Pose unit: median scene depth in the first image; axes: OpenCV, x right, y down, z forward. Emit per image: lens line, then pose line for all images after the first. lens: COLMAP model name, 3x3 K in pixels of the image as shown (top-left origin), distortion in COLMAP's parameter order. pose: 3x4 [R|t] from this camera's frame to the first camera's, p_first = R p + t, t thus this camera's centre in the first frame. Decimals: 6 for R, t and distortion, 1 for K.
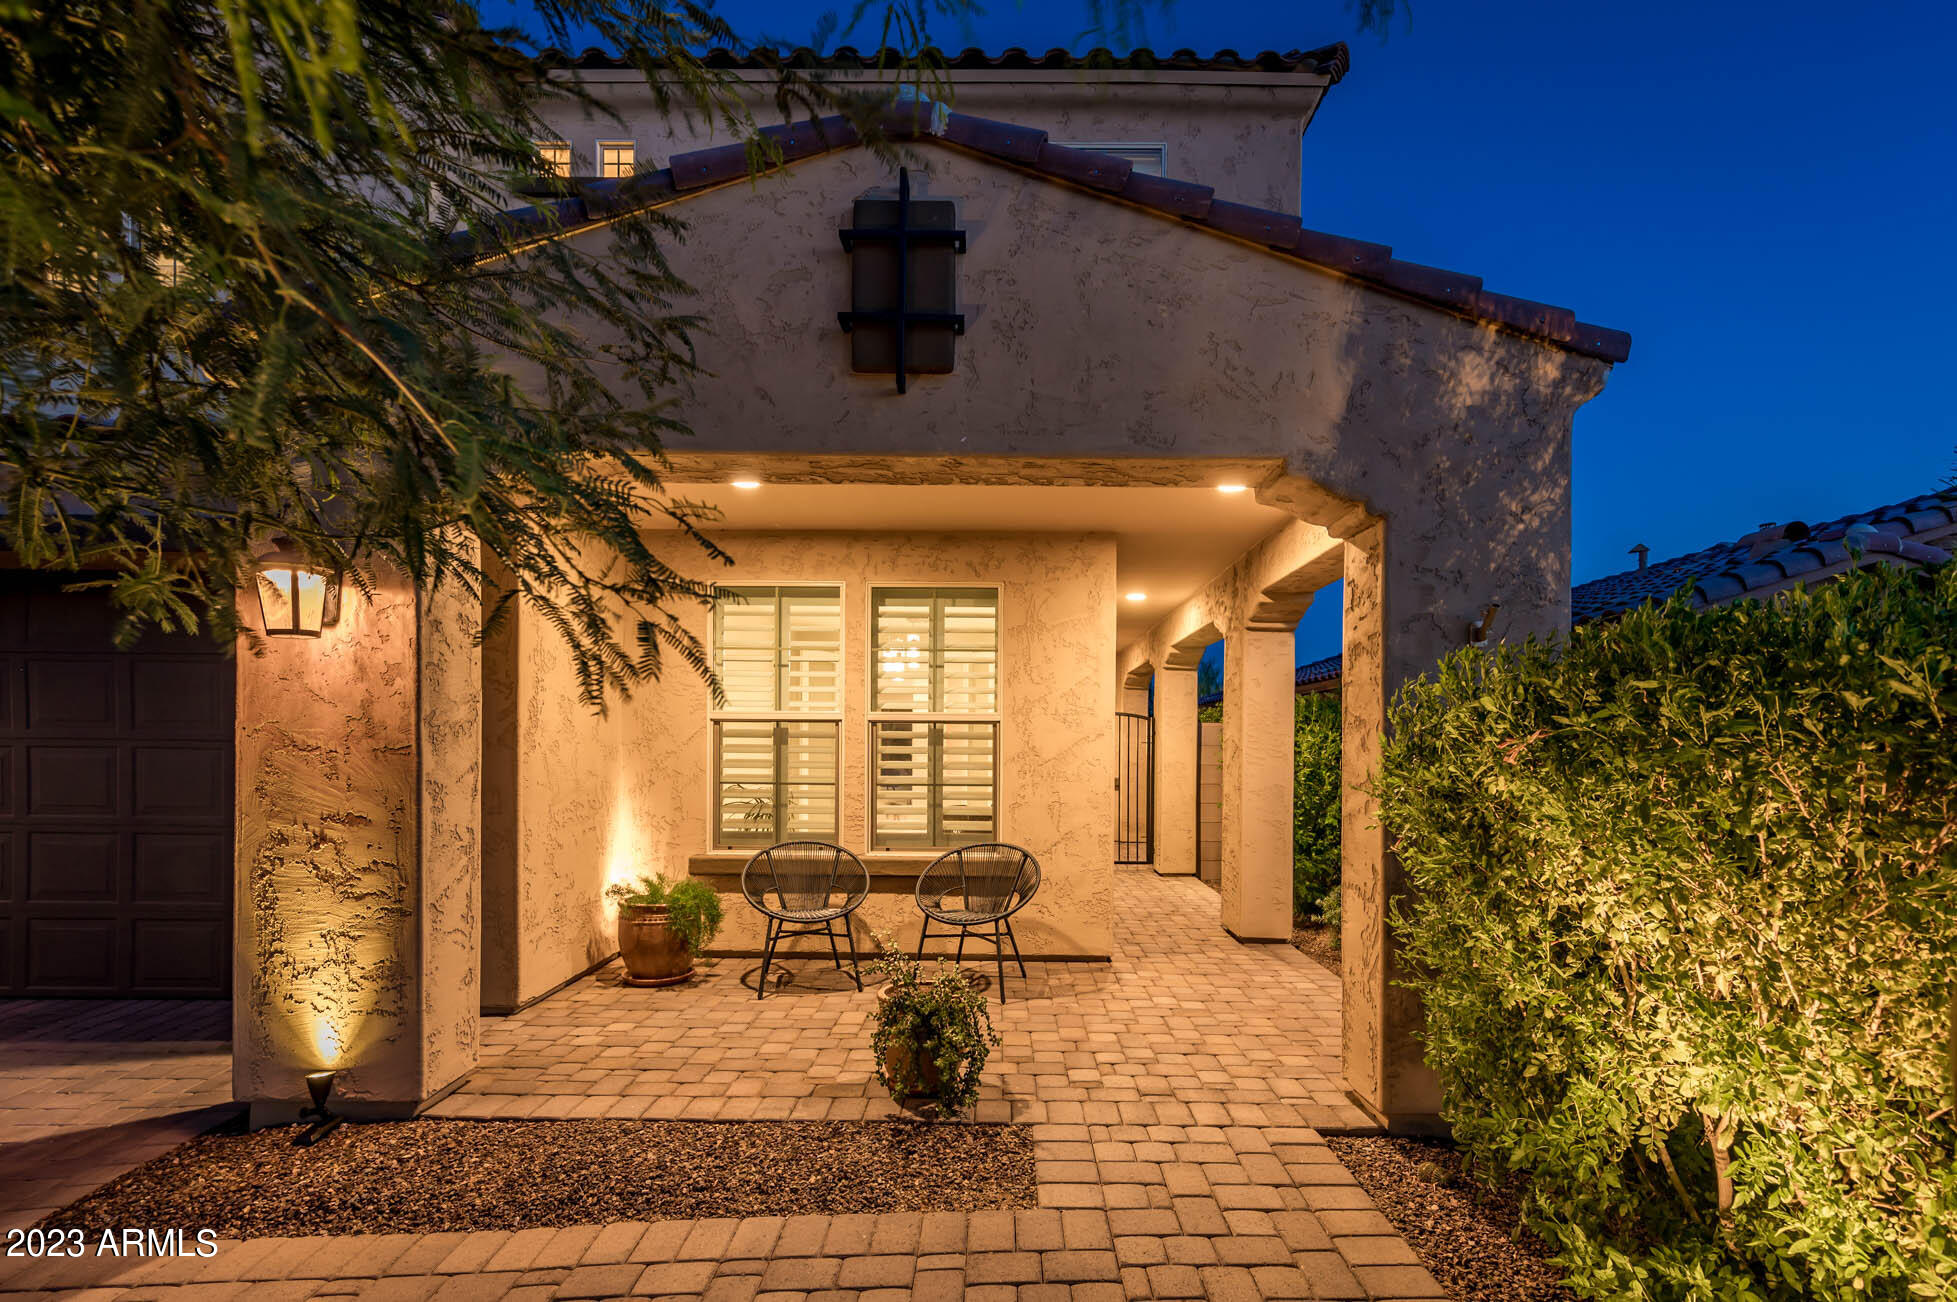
lens RADIAL K [[835.6, 0, 978.5], [0, 835.6, 651.0], [0, 0, 1]] dist [0.000375, 0.000042]
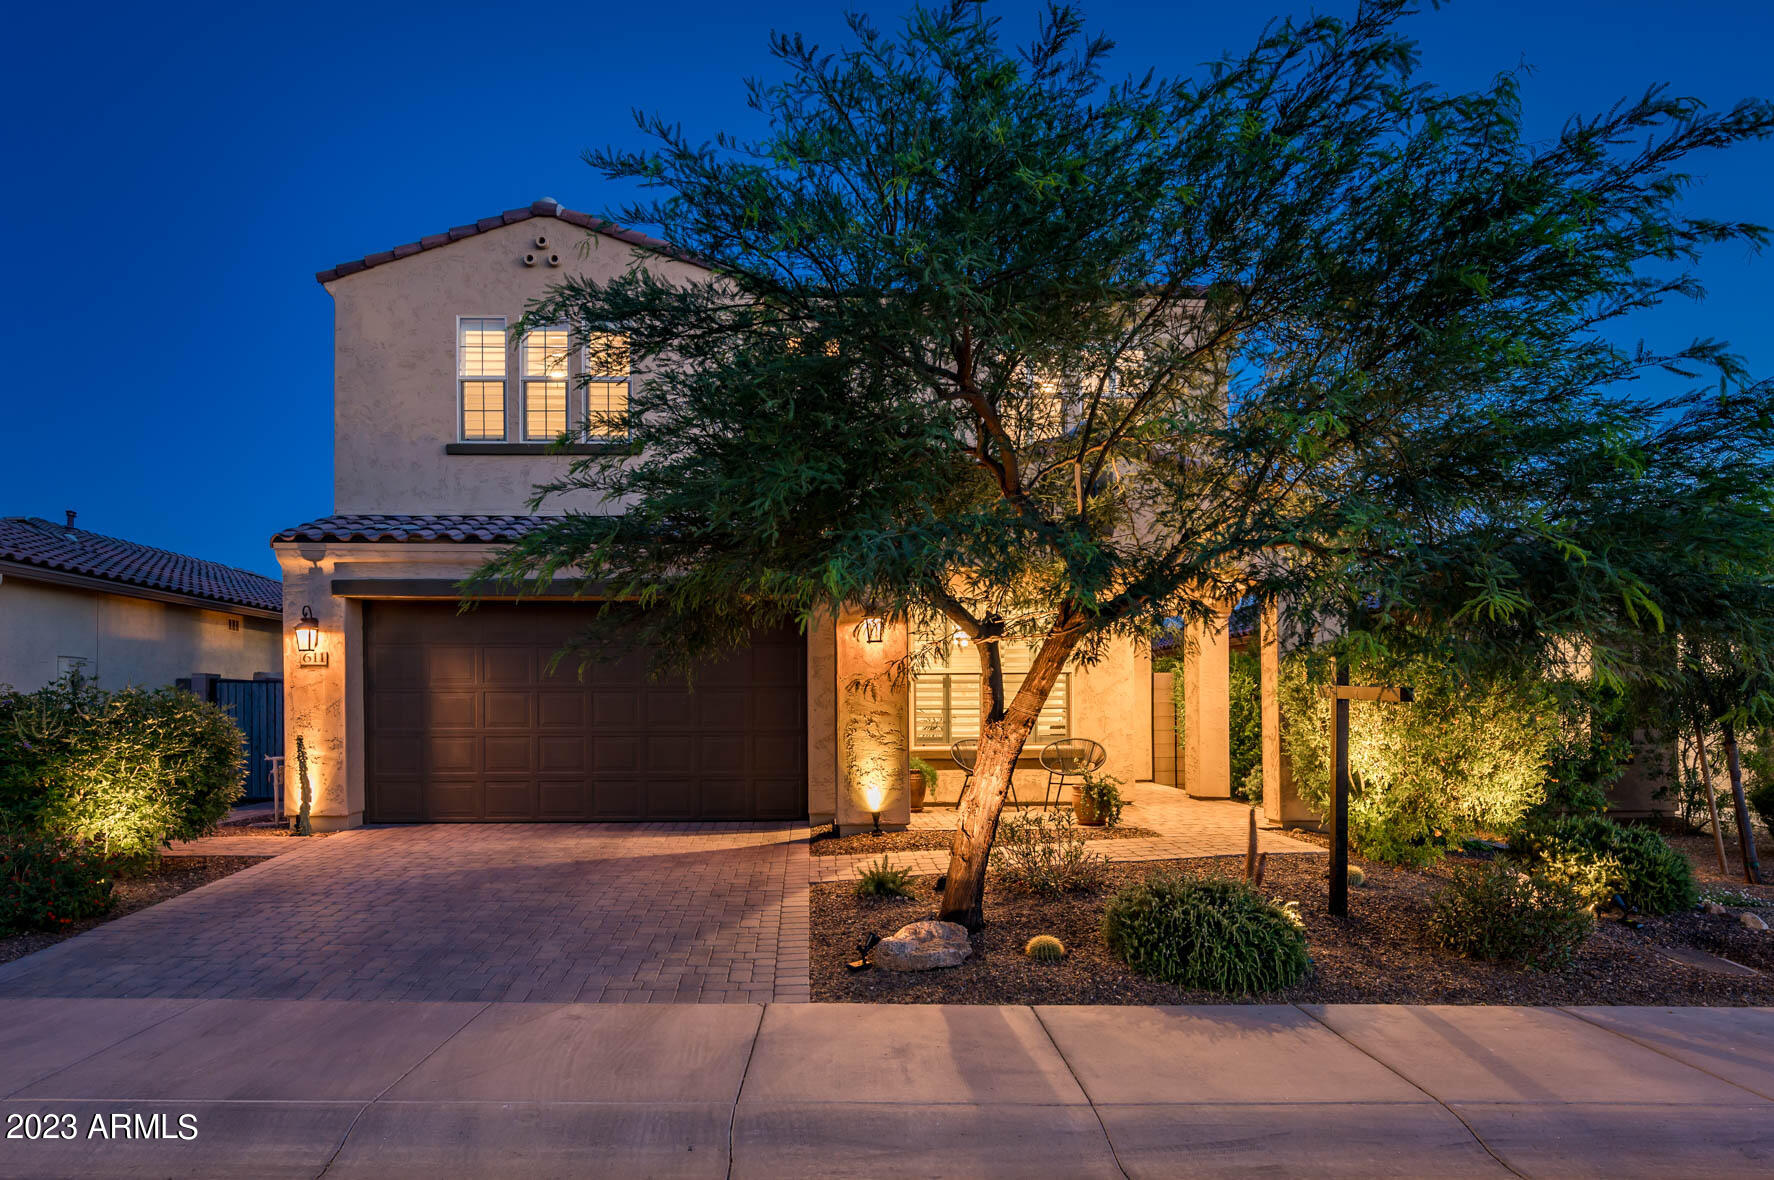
lens RADIAL K [[920.1, 0, 887.0], [0, 920.1, 590.0], [0, 0, 1]] dist [0.001240, 0.000659]
pose [[0.998921, -0.009731, 0.045414, -0.859197], [0.010181, 0.999901, -0.009695, -0.147232], [-0.045315, 0.010147, 0.998921, -1.809067]]
